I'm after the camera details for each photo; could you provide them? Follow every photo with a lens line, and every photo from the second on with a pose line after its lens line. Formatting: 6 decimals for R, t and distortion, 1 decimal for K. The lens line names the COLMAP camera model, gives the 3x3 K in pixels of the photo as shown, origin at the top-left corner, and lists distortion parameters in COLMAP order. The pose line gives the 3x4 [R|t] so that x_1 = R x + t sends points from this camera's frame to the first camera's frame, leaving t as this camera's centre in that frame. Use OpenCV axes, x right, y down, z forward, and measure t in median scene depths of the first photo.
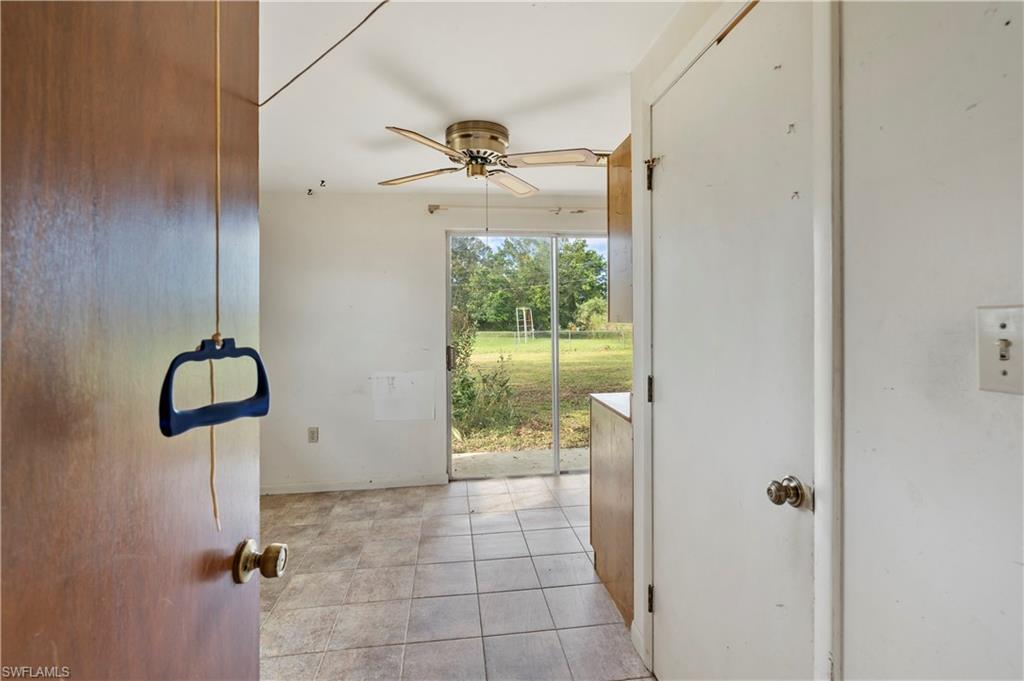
lens RADIAL K [[467.3, 0, 513.3], [0, 467.3, 334.7], [0, 0, 1]] dist [-0.008993, -0.000559]
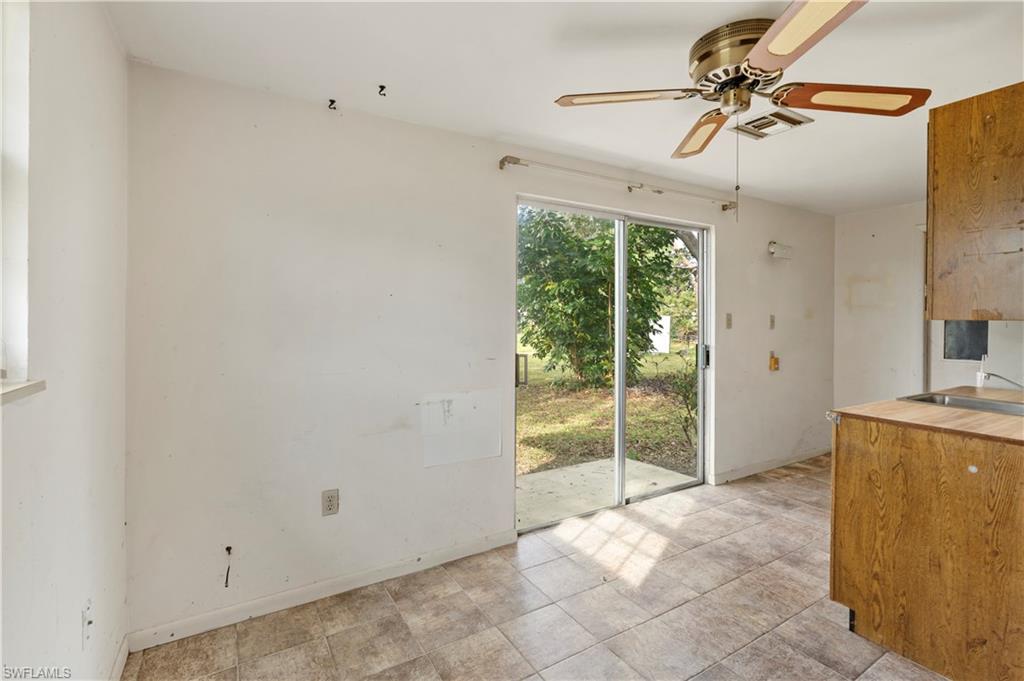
lens RADIAL K [[467.3, 0, 511.1], [0, 467.3, 337.1], [0, 0, 1]] dist [-0.008993, -0.000559]
pose [[0.915677, -0.003314, 0.401900, -0.468413], [0.002766, 0.999994, 0.001944, -0.003151], [-0.401904, -0.000668, 0.915681, 0.351744]]
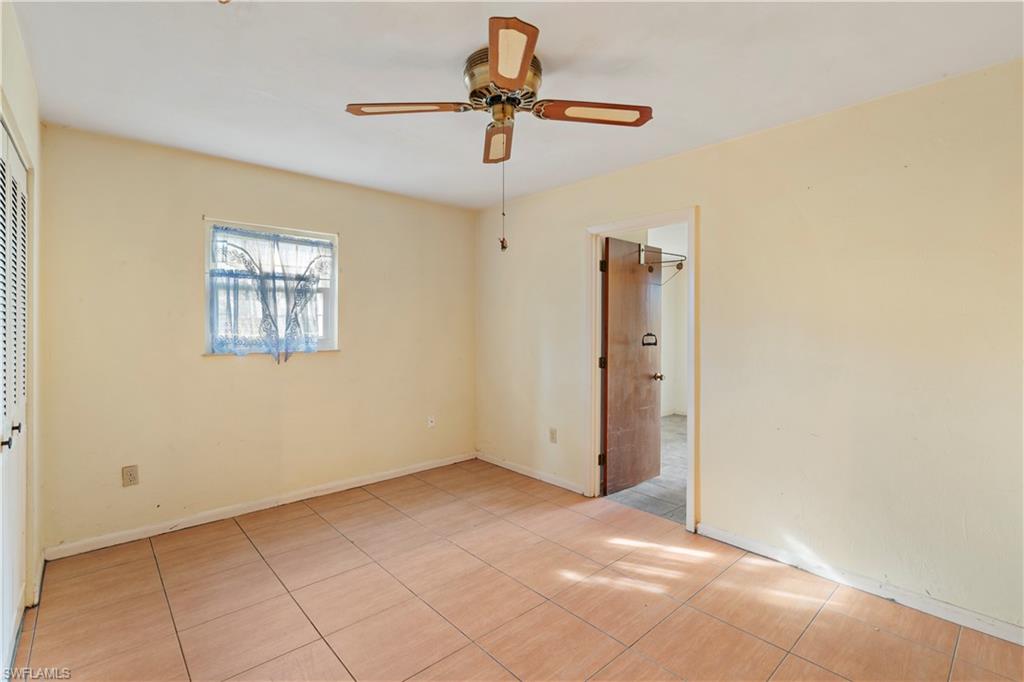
lens RADIAL K [[467.3, 0, 511.3], [0, 467.3, 336.1], [0, 0, 1]] dist [-0.008993, -0.000559]
pose [[0.570651, 0.011941, -0.821106, 3.616205], [-0.013333, 0.999897, 0.005275, 0.038510], [0.821084, 0.007938, 0.570752, -4.318591]]
